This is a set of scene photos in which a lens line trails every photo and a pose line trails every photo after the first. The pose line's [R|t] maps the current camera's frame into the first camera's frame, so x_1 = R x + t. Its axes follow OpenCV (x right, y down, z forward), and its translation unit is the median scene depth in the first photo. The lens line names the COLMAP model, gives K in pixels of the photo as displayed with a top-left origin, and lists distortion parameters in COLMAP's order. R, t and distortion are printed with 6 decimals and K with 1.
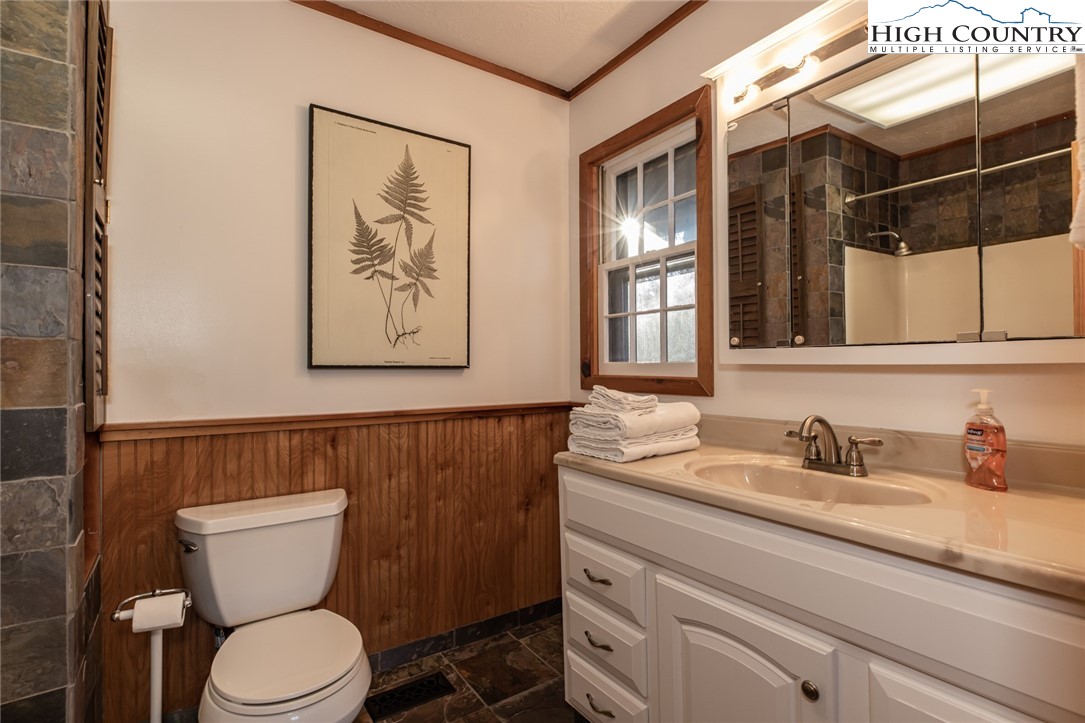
lens RADIAL K [[523.0, 0, 539.4], [0, 523.0, 357.1], [0, 0, 1]] dist [-0.001899, 0.000364]
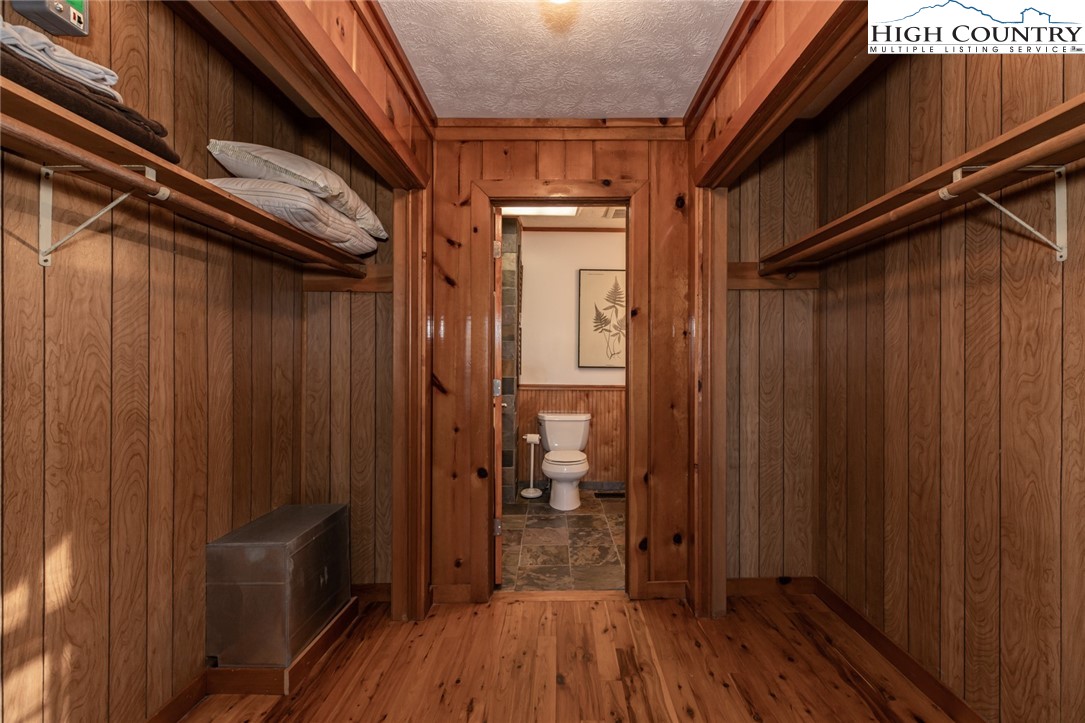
lens RADIAL K [[482.8, 0, 542.4], [0, 482.8, 360.4], [0, 0, 1]] dist [0.007579, -0.000167]
pose [[0.822705, 0.010298, -0.568375, 0.807807], [-0.005167, 0.999930, 0.010638, -0.038979], [0.568445, -0.005815, 0.822701, -1.133393]]
